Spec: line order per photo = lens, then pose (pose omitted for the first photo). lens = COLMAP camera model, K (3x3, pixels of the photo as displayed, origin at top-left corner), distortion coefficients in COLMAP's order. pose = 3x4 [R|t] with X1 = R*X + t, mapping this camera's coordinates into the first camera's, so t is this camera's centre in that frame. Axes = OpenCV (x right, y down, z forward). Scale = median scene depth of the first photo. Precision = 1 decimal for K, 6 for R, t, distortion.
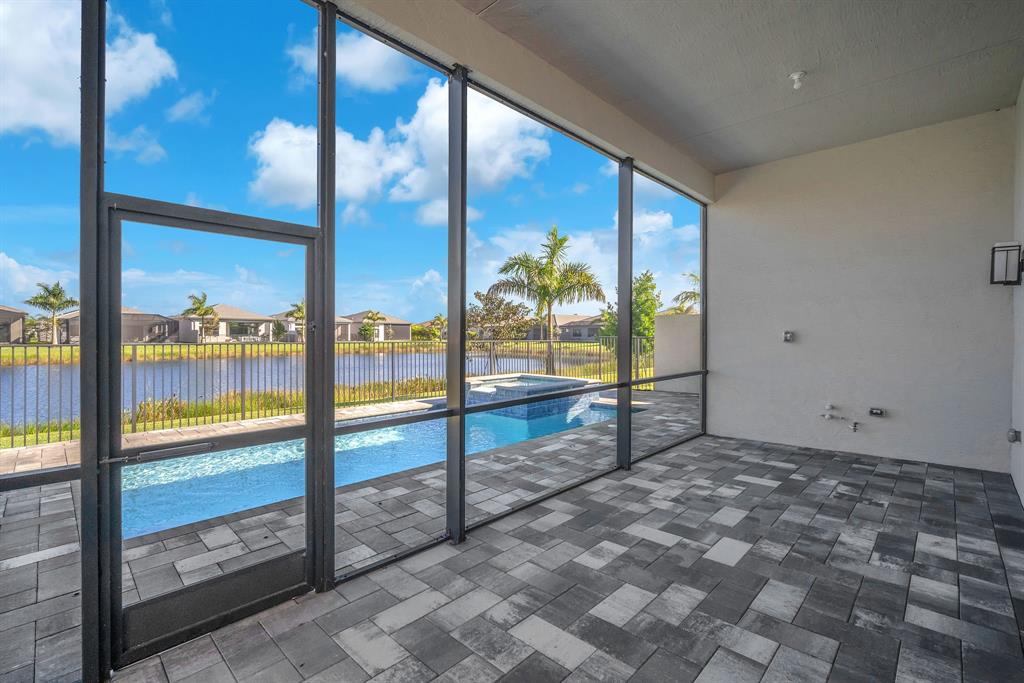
lens RADIAL K [[461.2, 0, 509.8], [0, 461.2, 330.3], [0, 0, 1]] dist [-0.002753, 0.000168]
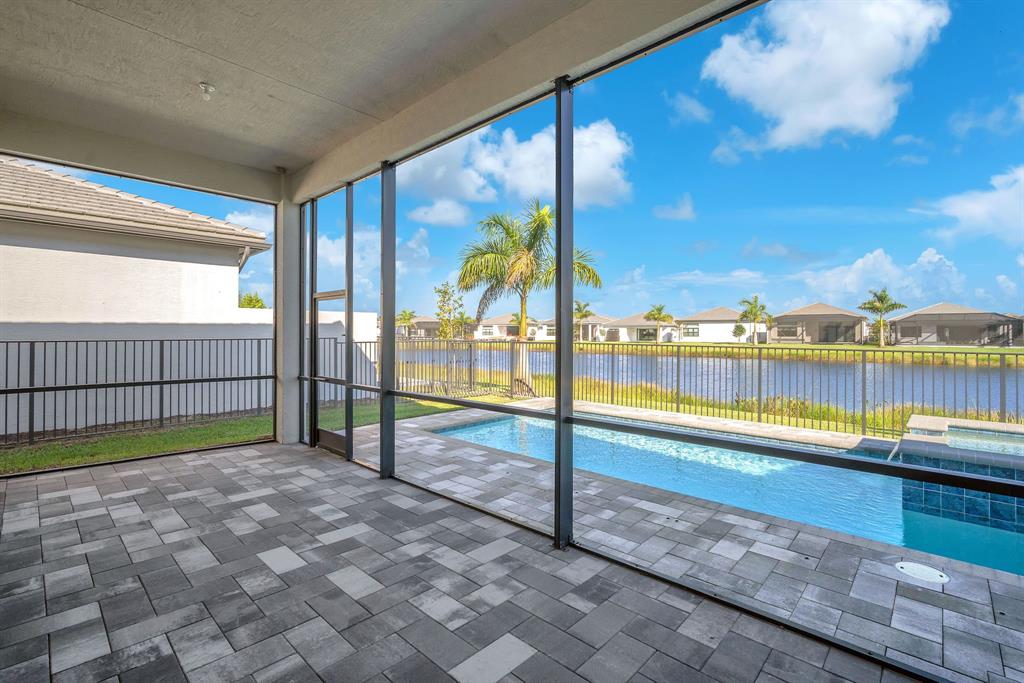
lens RADIAL K [[467.6, 0, 510.3], [0, 467.6, 328.7], [0, 0, 1]] dist [-0.001736, -0.000244]
pose [[-0.005223, -0.013432, -0.999896, 1.202765], [0.007898, 0.999878, -0.013473, -0.002787], [0.999955, -0.007968, -0.005116, 1.214441]]
